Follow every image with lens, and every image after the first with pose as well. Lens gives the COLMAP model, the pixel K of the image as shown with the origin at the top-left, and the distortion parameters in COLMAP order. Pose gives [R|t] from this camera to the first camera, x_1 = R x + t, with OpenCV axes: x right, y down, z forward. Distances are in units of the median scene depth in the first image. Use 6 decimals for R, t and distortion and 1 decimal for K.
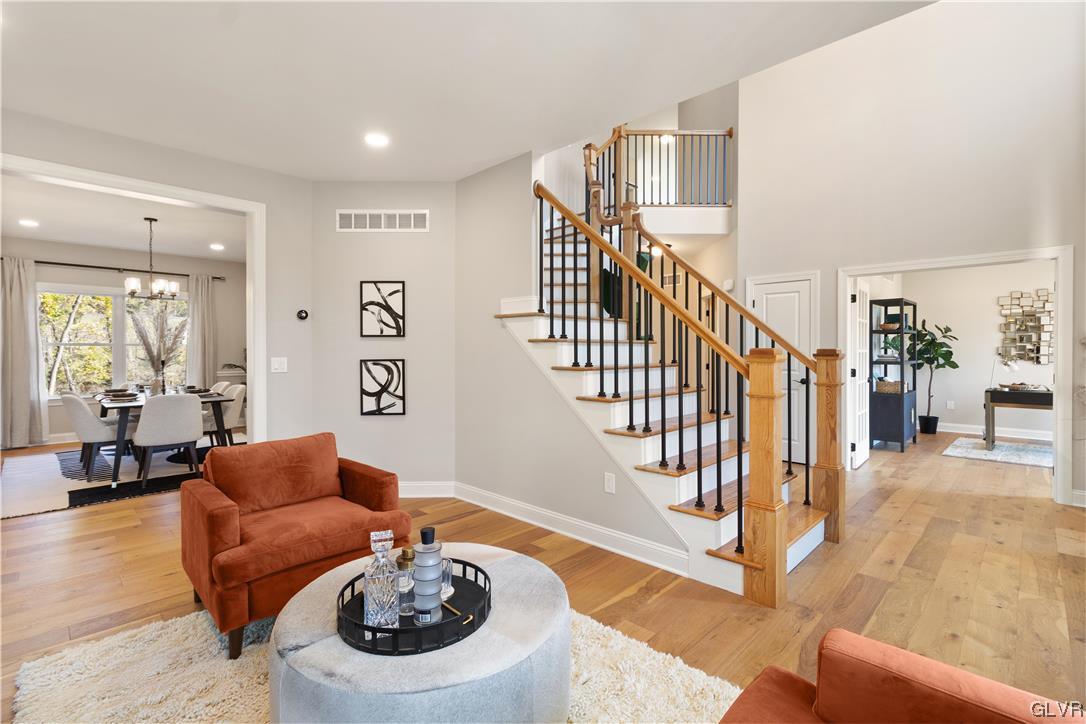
lens RADIAL K [[505.5, 0, 539.2], [0, 505.5, 362.8], [0, 0, 1]] dist [-0.003068, -0.000075]
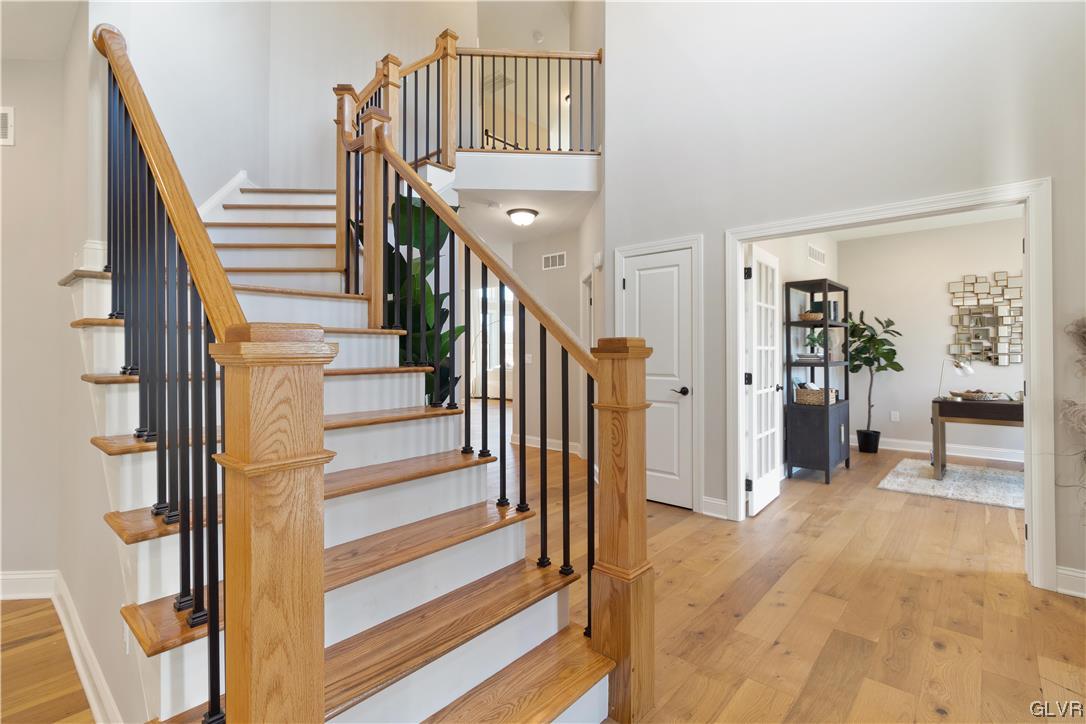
lens RADIAL K [[505.5, 0, 546.1], [0, 505.5, 359.5], [0, 0, 1]] dist [-0.003068, -0.000075]
pose [[0.998457, -0.003491, 0.055426, 0.261408], [0.004195, 0.999912, -0.012587, 0.000336], [-0.055377, 0.012801, 0.998383, 0.271977]]
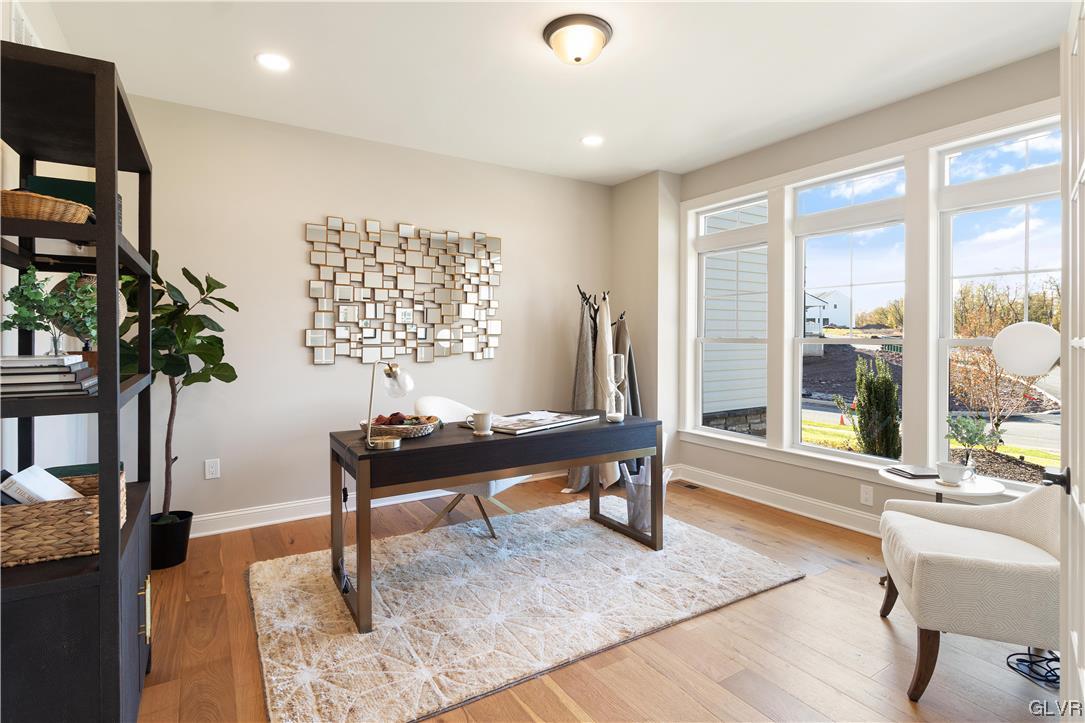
lens RADIAL K [[523.1, 0, 541.9], [0, 523.1, 339.4], [0, 0, 1]] dist [0.002743, 0.000791]
pose [[0.204283, -0.008234, 0.978877, 0.565199], [0.021174, 0.999768, 0.003991, -0.022940], [-0.978683, 0.019912, 0.204410, 0.812634]]
